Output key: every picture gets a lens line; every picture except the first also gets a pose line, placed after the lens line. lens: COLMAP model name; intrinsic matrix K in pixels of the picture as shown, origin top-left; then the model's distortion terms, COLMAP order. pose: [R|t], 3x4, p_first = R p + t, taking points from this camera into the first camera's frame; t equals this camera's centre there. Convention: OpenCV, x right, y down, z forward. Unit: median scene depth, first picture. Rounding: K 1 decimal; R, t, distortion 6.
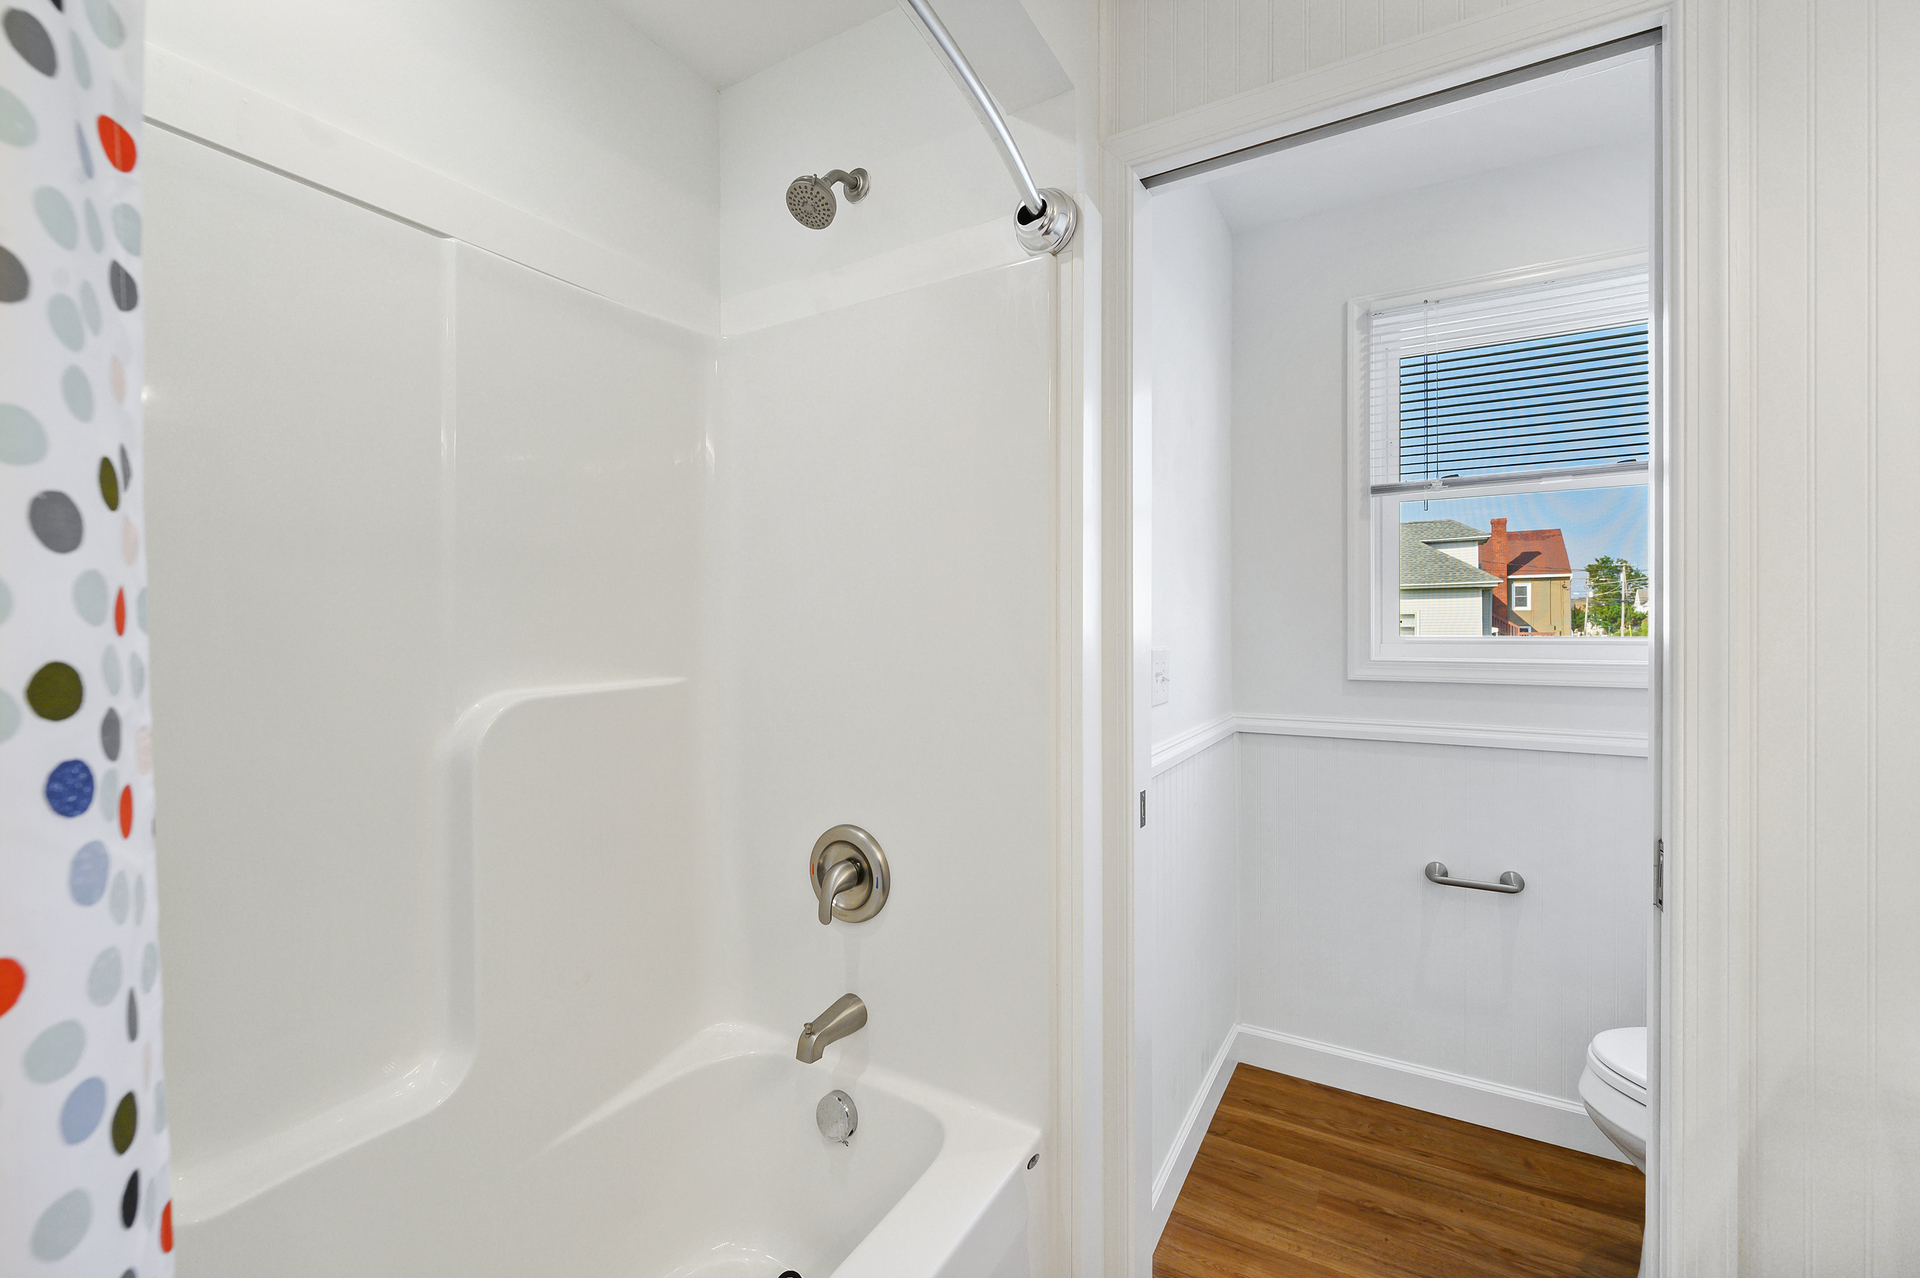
lens RADIAL K [[780.0, 0, 961.9], [0, 780.0, 633.1], [0, 0, 1]] dist [-0.004517, 0.000912]
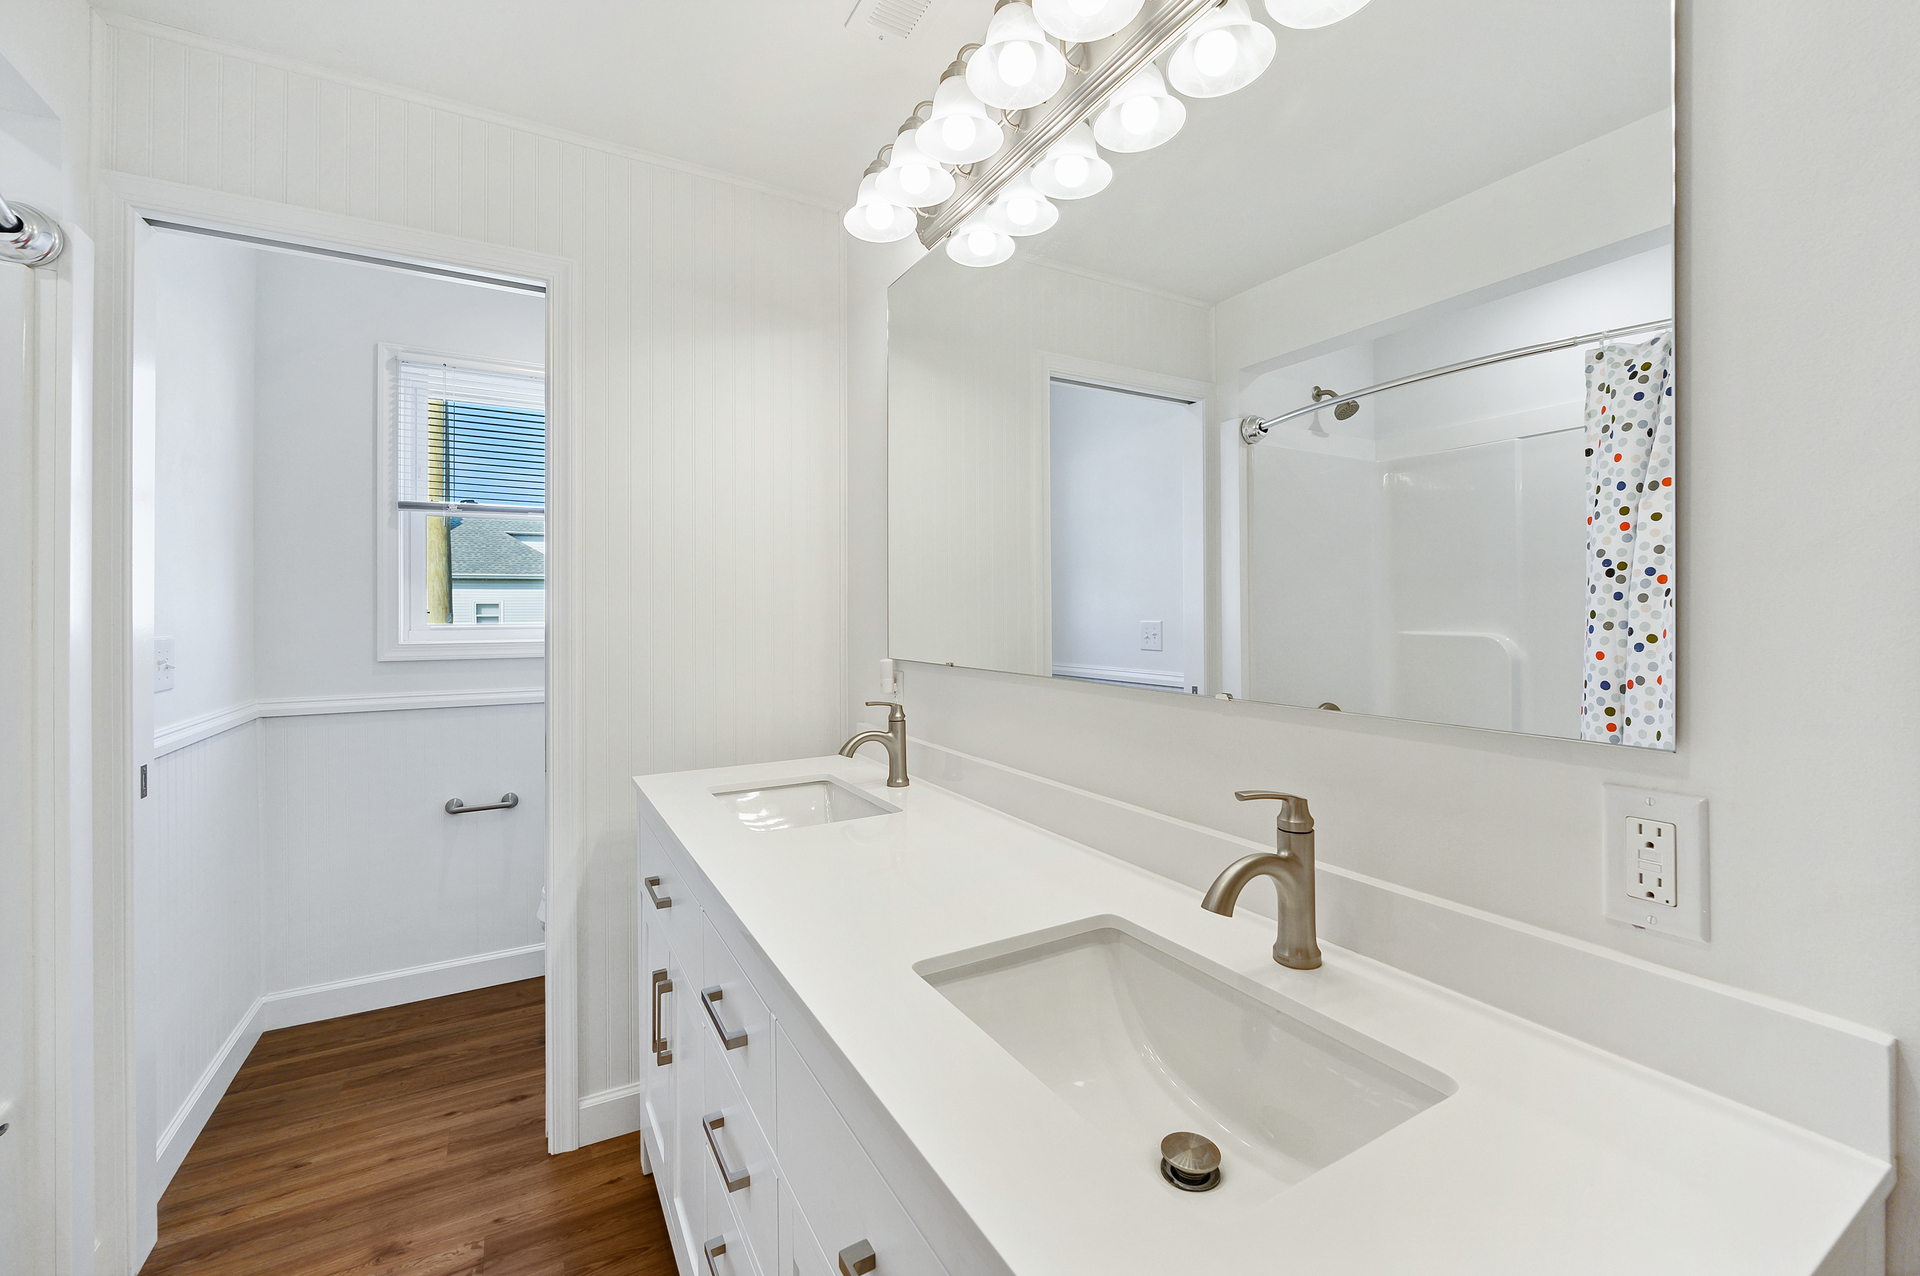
lens RADIAL K [[780.0, 0, 953.8], [0, 780.0, 611.6], [0, 0, 1]] dist [-0.004517, 0.000912]
pose [[0.494488, 0.003704, 0.869177, -0.113445], [0.008680, 0.999920, -0.009200, 0.002632], [-0.869141, 0.012094, 0.494416, -0.388996]]
